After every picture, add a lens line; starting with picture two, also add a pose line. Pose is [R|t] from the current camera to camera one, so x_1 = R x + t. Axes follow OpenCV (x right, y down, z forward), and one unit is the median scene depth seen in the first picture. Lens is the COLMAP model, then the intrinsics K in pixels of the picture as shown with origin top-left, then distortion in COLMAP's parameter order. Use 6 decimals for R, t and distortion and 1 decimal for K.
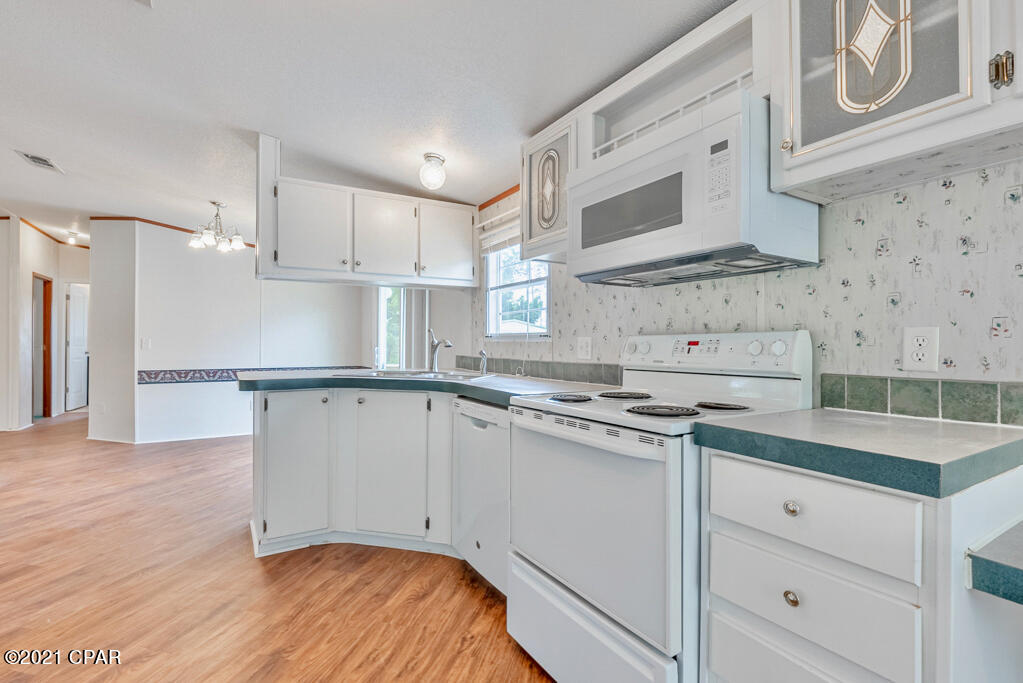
lens RADIAL K [[469.9, 0, 513.2], [0, 469.9, 342.9], [0, 0, 1]] dist [-0.013765, 0.001849]
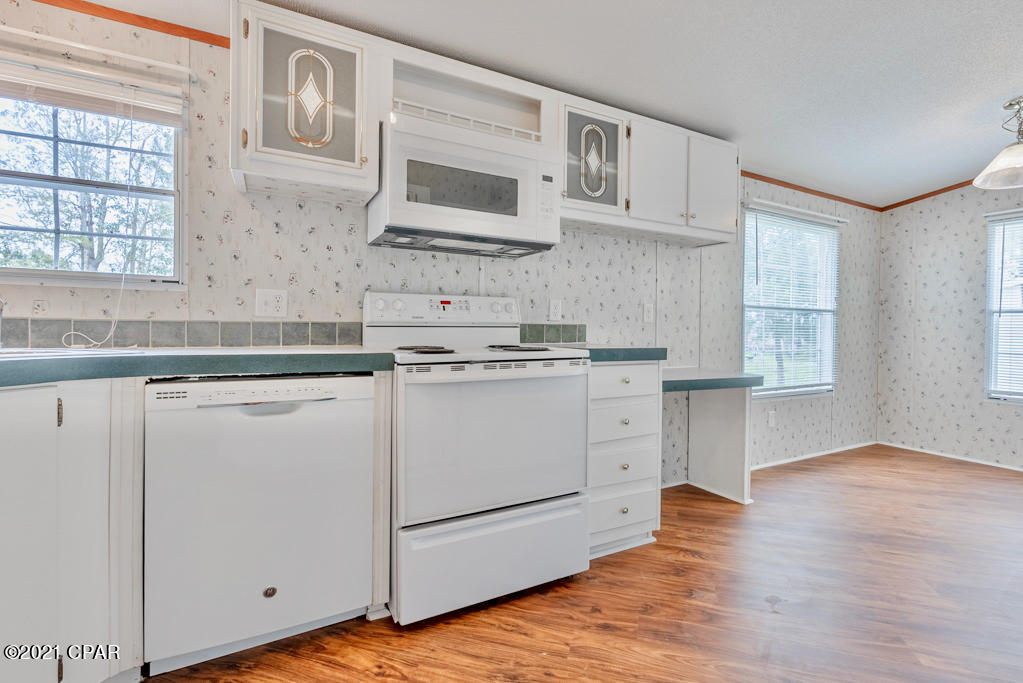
lens RADIAL K [[469.9, 0, 516.5], [0, 469.9, 332.2], [0, 0, 1]] dist [-0.013765, 0.001849]
pose [[0.049382, -0.018594, 0.998607, -0.843971], [-0.017570, 0.999656, 0.019482, 0.051461], [-0.998625, -0.018508, 0.049038, 0.743091]]
